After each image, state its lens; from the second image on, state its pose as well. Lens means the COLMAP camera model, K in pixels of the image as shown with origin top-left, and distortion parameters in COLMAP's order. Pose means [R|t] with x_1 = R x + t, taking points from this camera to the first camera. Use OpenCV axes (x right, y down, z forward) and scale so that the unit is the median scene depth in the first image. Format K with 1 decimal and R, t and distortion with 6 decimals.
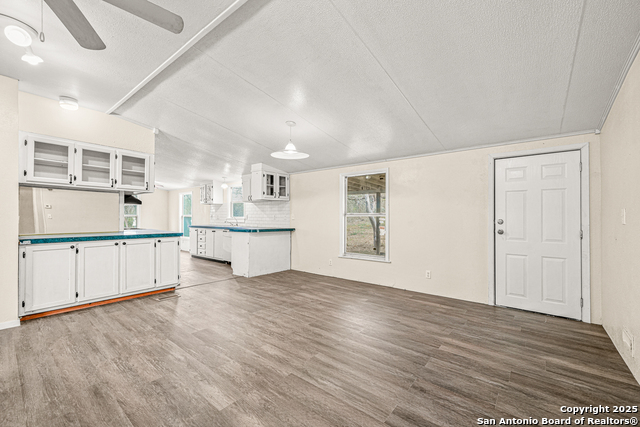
lens RADIAL K [[266.3, 0, 320.0], [0, 266.3, 213.5], [0, 0, 1]] dist [0.001682, 0.000213]
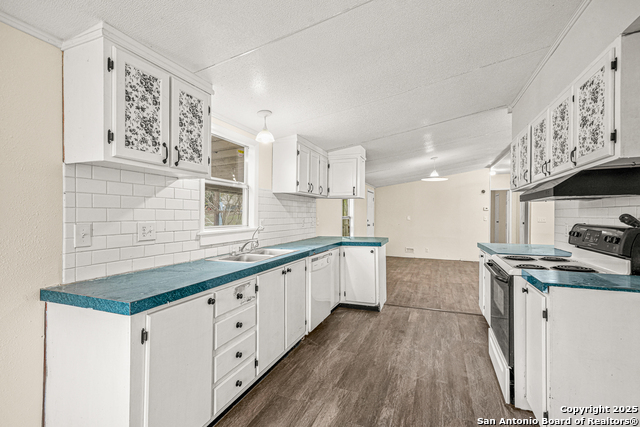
lens RADIAL K [[291.2, 0, 321.1], [0, 291.2, 214.8], [0, 0, 1]] dist [0.009456, 0.000277]
pose [[-0.297572, -0.002002, 0.954697, -1.306723], [-0.011333, 0.999935, -0.001435, -0.006010], [-0.954632, -0.011247, -0.297575, 1.836164]]
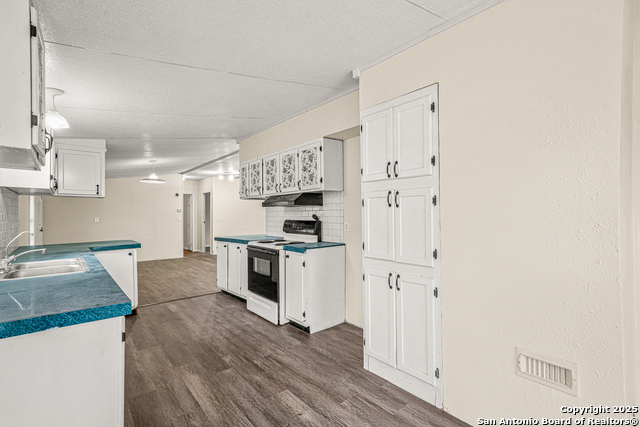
lens RADIAL K [[297.6, 0, 320.0], [0, 297.6, 213.5], [0, 0, 1]] dist [0.013443, 0.000153]
pose [[-0.981910, 0.005827, 0.189261, -1.219145], [0.003079, 0.999886, -0.014807, -0.001682], [-0.189325, -0.013957, -0.981815, 2.209408]]
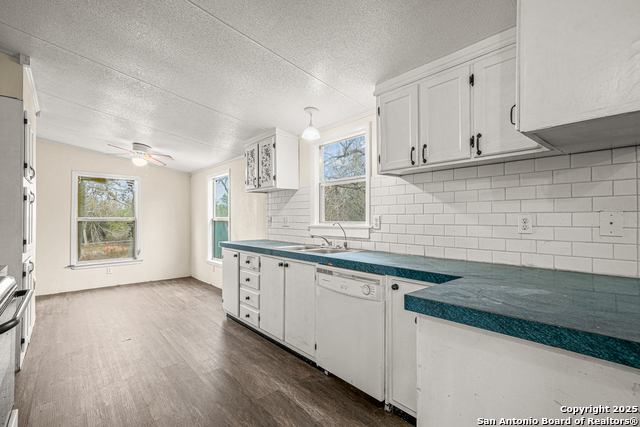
lens RADIAL K [[291.2, 0, 321.1], [0, 291.2, 214.8], [0, 0, 1]] dist [0.009456, 0.000277]
pose [[0.987057, -0.006794, -0.160225, -0.499810], [0.006915, 0.999976, 0.000194, 0.004406], [0.160220, -0.001299, 0.987080, 1.094489]]
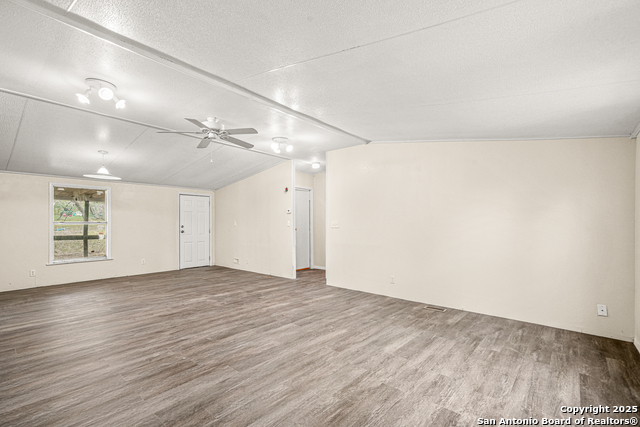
lens RADIAL K [[291.2, 0, 321.1], [0, 291.2, 214.8], [0, 0, 1]] dist [0.009456, 0.000277]
pose [[0.020910, 0.025535, 0.999455, -1.316986], [-0.008433, 0.999643, -0.025363, -0.008732], [-0.999746, -0.007898, 0.021118, -0.071172]]
